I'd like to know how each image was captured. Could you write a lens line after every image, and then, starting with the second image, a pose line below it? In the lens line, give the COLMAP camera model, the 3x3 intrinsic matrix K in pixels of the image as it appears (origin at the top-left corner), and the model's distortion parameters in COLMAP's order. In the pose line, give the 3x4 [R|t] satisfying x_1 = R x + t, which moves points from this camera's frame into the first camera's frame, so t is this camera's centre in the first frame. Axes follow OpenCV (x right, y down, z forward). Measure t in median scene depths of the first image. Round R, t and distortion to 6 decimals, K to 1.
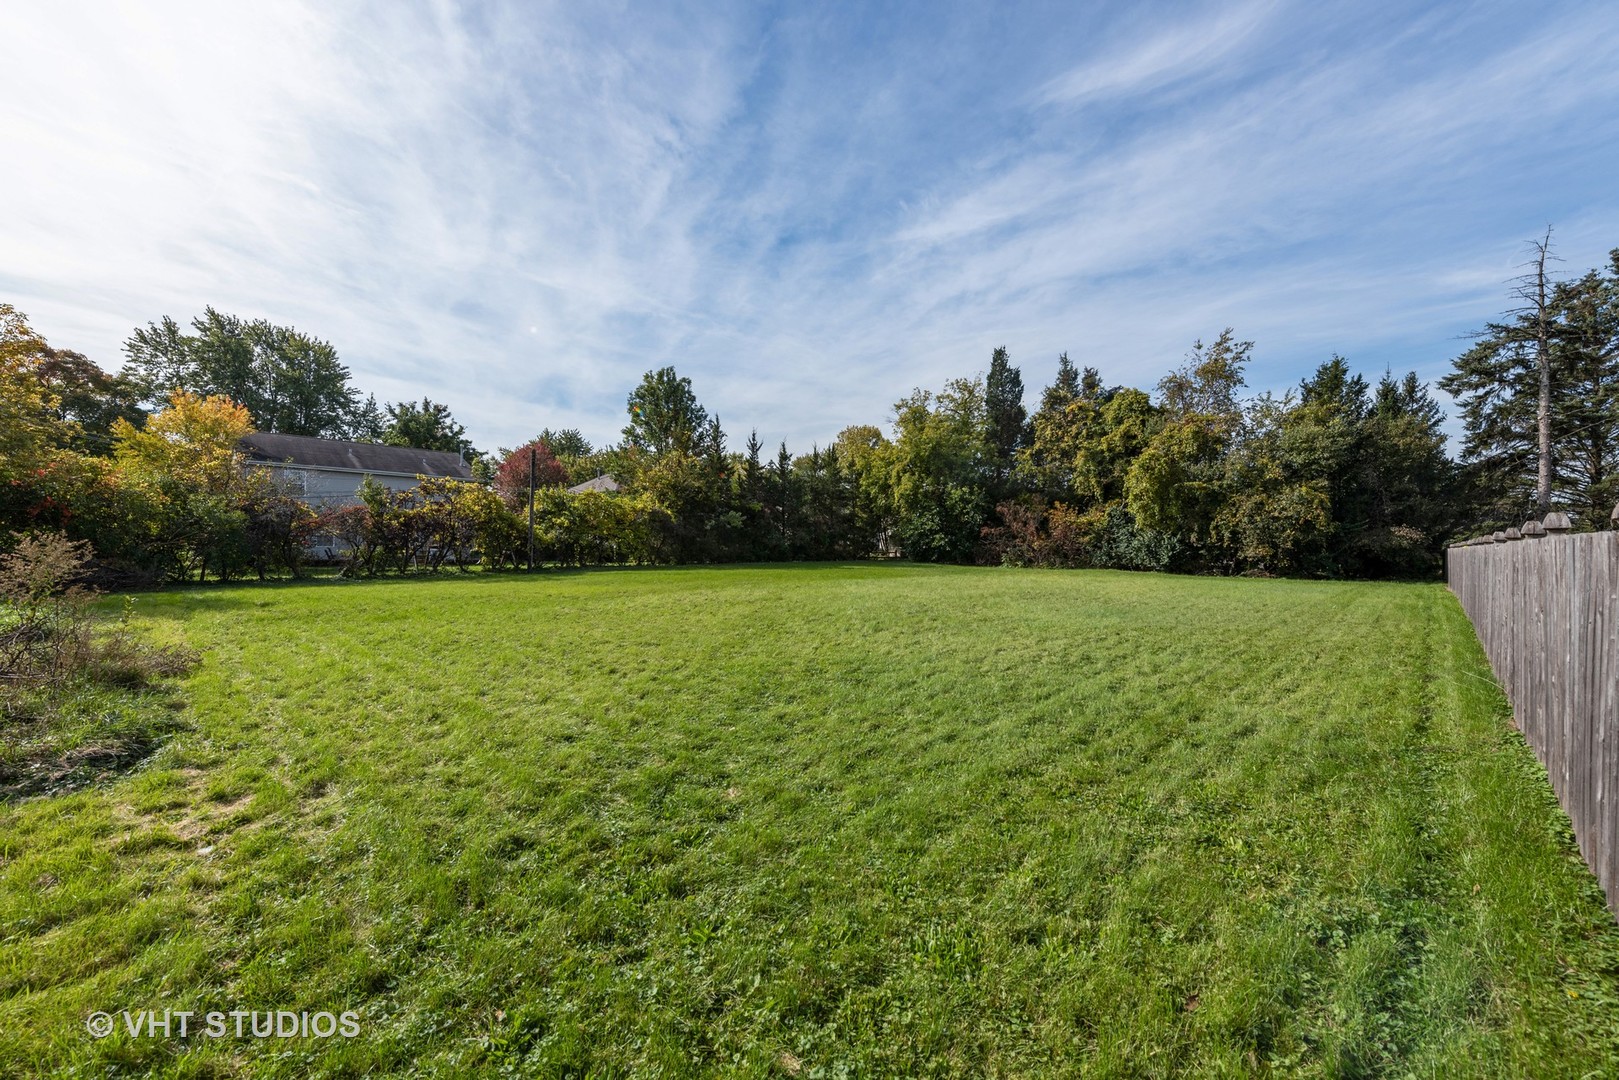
lens RADIAL K [[673.2, 0, 813.2], [0, 673.2, 535.8], [0, 0, 1]] dist [0.018811, -0.000996]
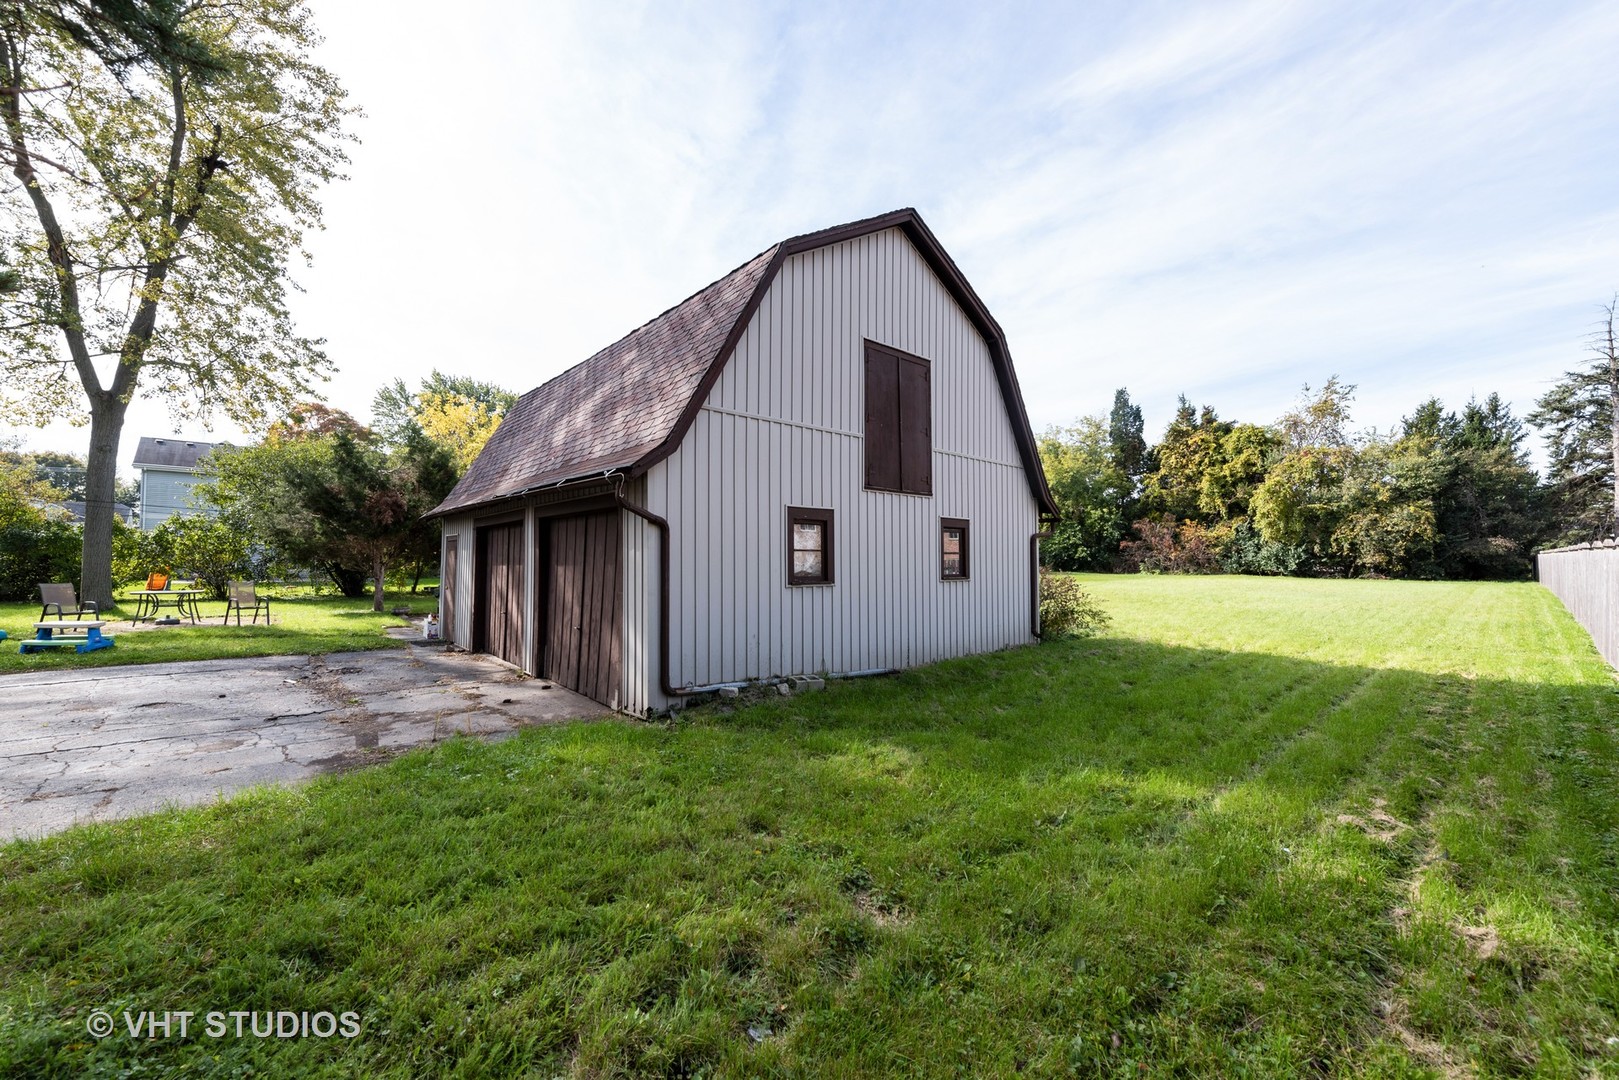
lens RADIAL K [[673.2, 0, 802.0], [0, 673.2, 533.8], [0, 0, 1]] dist [0.018811, -0.000996]
pose [[0.997616, -0.019340, -0.066245, -0.272289], [0.018344, 0.999710, -0.015616, -0.019917], [0.066528, 0.014364, 0.997681, -0.283011]]
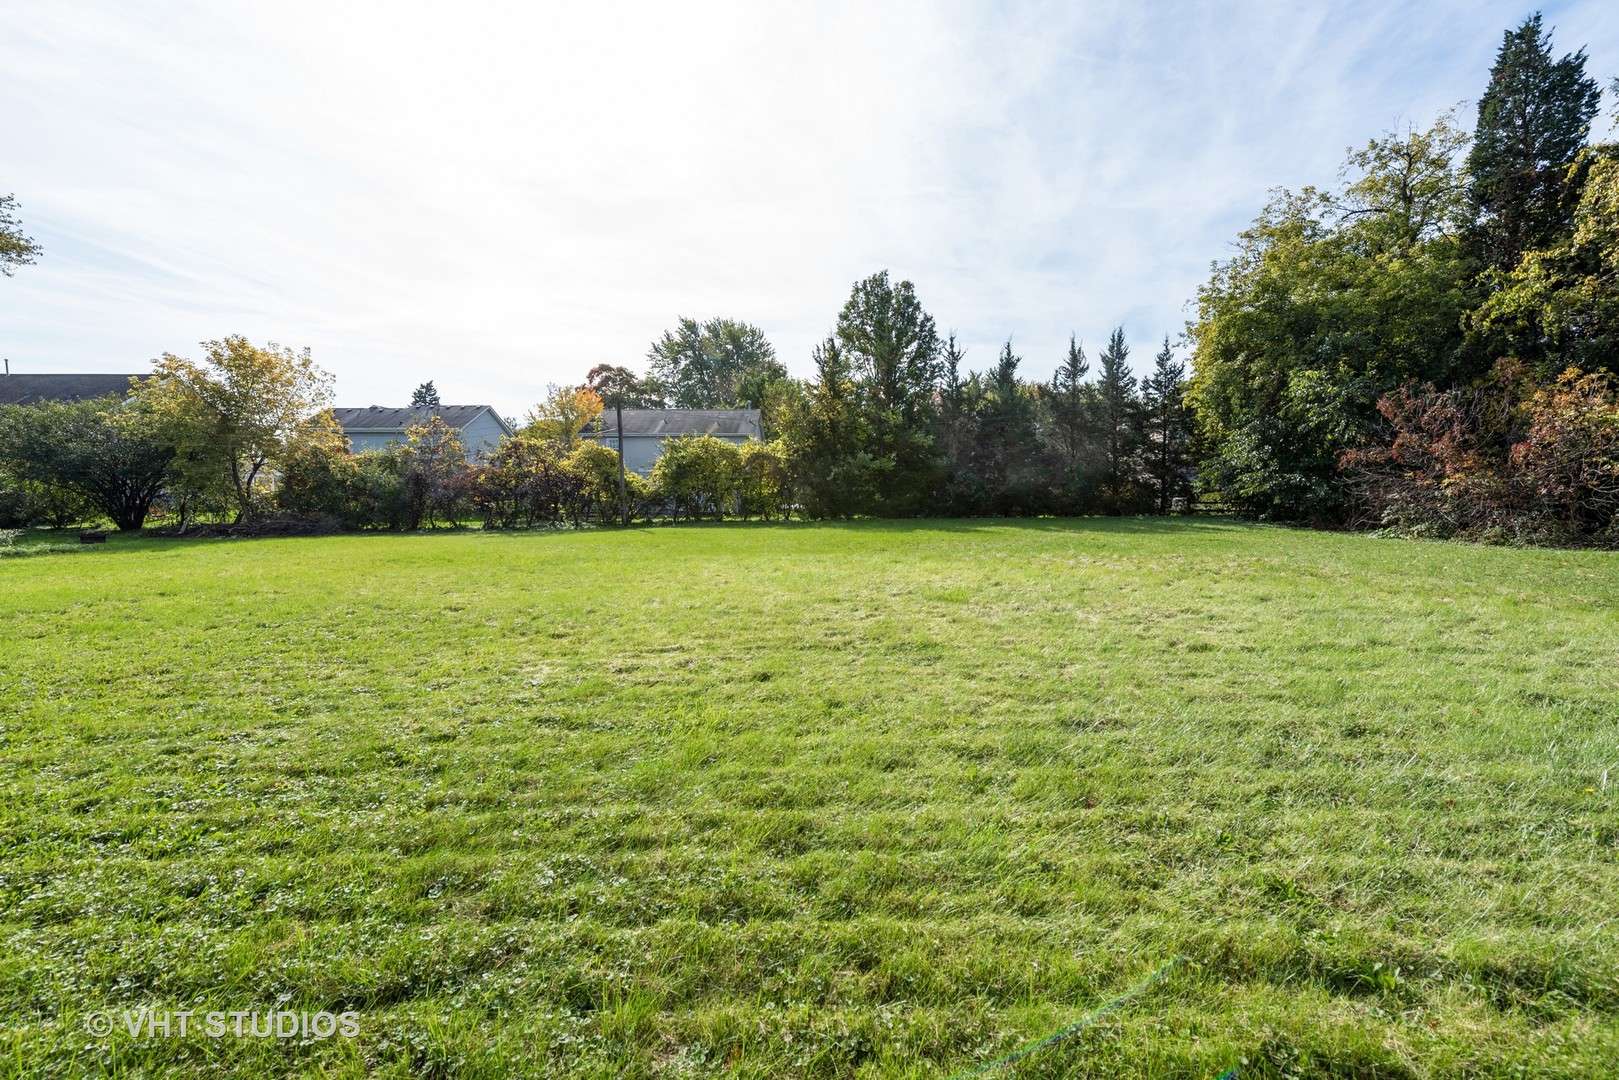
lens RADIAL K [[673.2, 0, 808.3], [0, 673.2, 538.5], [0, 0, 1]] dist [0.018811, -0.000996]
pose [[0.674773, 0.034437, -0.737221, 0.400705], [0.028953, 0.996907, 0.073068, 0.004248], [0.737457, -0.070649, 0.671689, 0.458051]]
